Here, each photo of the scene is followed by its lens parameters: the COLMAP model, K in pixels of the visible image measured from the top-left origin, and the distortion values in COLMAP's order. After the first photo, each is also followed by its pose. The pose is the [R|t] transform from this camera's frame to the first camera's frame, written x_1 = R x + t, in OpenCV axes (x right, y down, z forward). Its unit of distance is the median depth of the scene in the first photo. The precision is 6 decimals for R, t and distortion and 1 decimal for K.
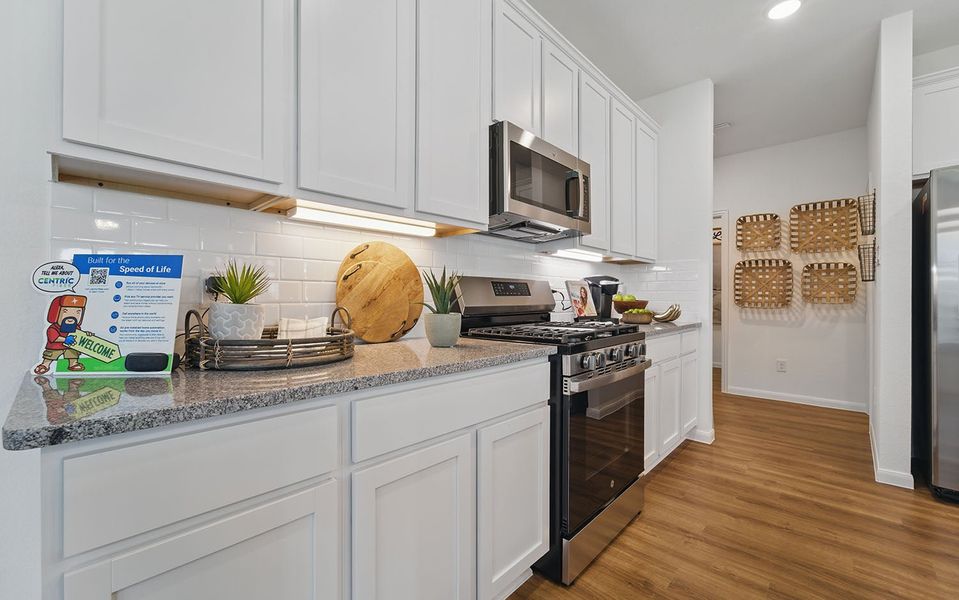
lens RADIAL K [[394.3, 0, 476.6], [0, 394.3, 295.0], [0, 0, 1]] dist [-0.020496, 0.007001]
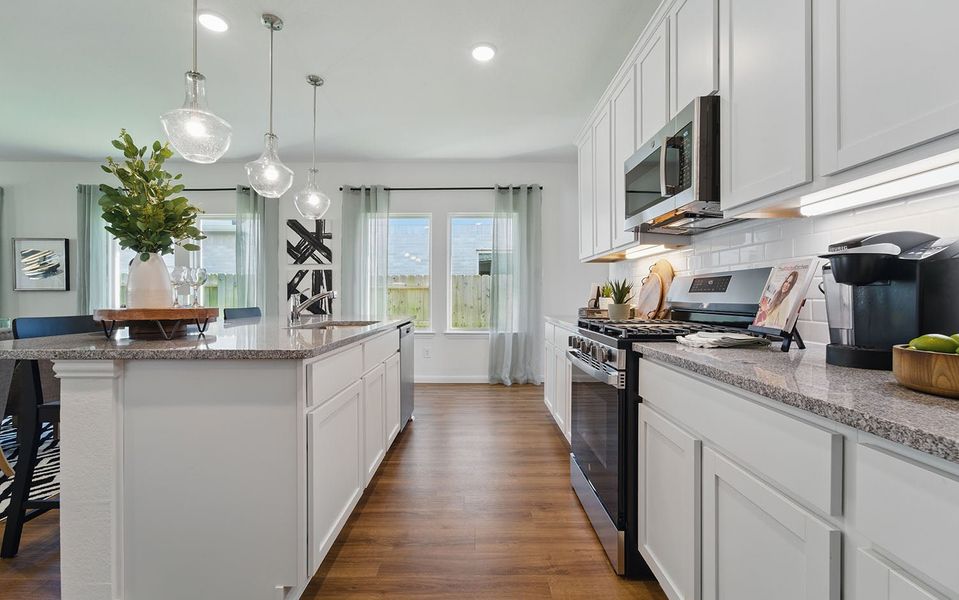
lens RADIAL K [[394.3, 0, 477.6], [0, 394.3, 291.5], [0, 0, 1]] dist [-0.020496, 0.007001]
pose [[-0.722959, -0.006486, -0.690861, 1.088371], [0.003885, 0.999902, -0.013453, 0.010170], [0.690880, -0.012410, -0.722863, 1.299082]]
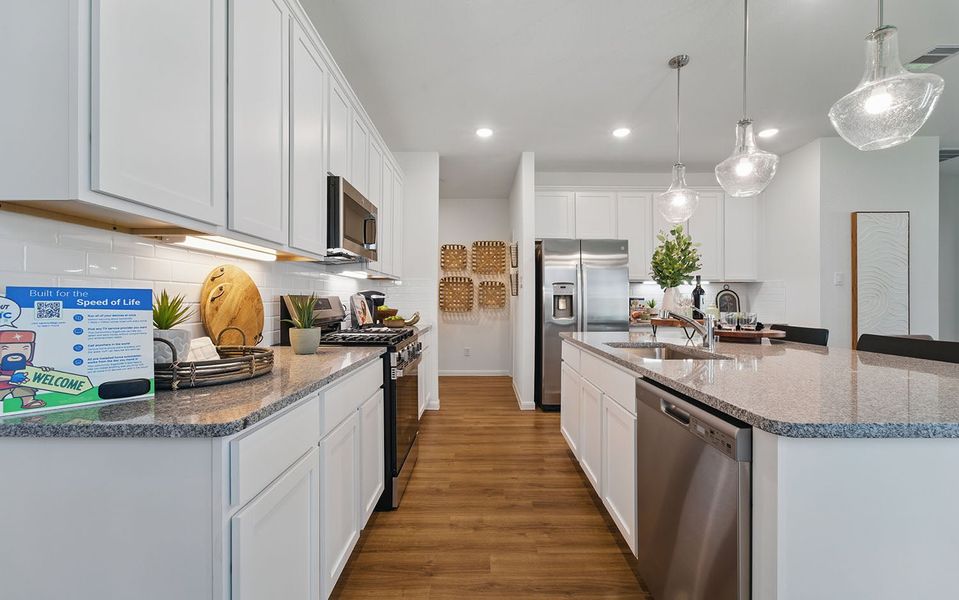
lens RADIAL K [[394.3, 0, 480.3], [0, 394.3, 299.6], [0, 0, 1]] dist [-0.020496, 0.007001]
pose [[0.728542, -0.001677, 0.684999, -0.382705], [-0.002415, 0.999985, 0.005016, -0.036697], [-0.684997, -0.005309, 0.728527, -0.205331]]
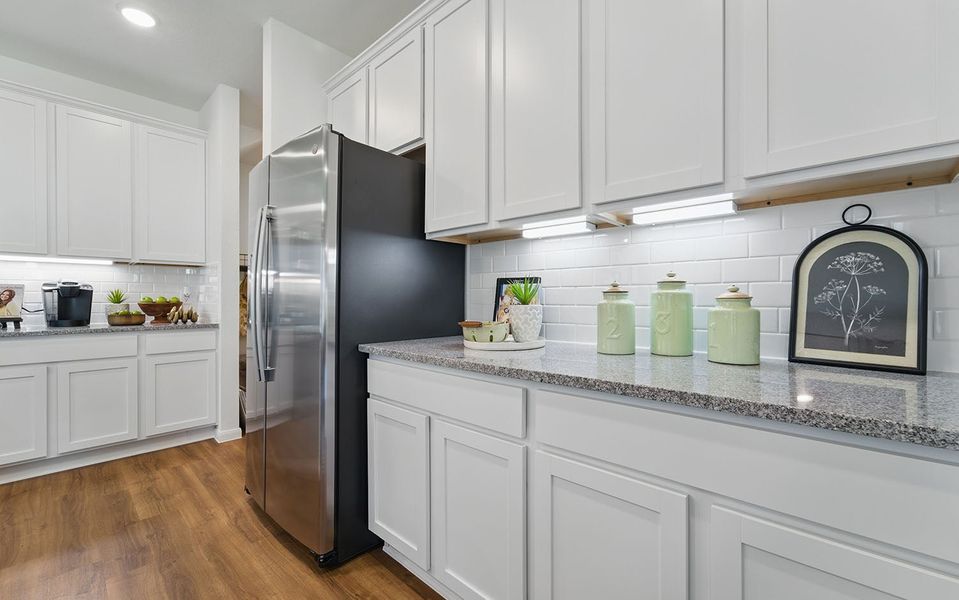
lens RADIAL K [[394.3, 0, 480.1], [0, 394.3, 300.1], [0, 0, 1]] dist [-0.020496, 0.007001]
pose [[0.999976, -0.004991, 0.004732, 1.792720], [0.004939, 0.999928, 0.010943, 0.002674], [-0.004786, -0.010919, 0.999929, -0.021650]]
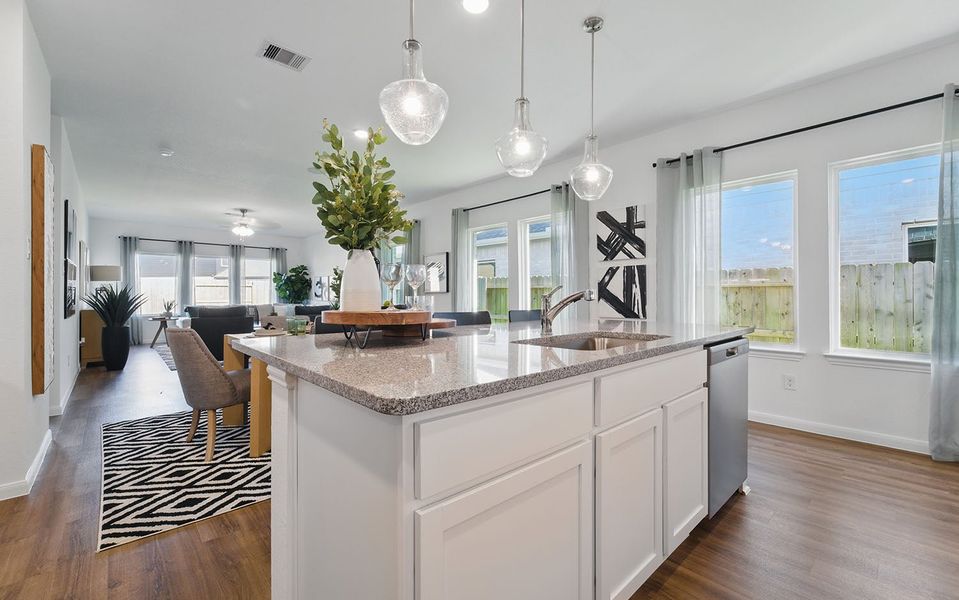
lens RADIAL K [[394.3, 0, 483.7], [0, 394.3, 290.4], [0, 0, 1]] dist [-0.020496, 0.007001]
pose [[-0.997673, 0.001279, 0.068171, 0.764412], [0.000095, 0.999849, -0.017374, 0.006219], [-0.068183, -0.017327, -0.997522, 0.999406]]
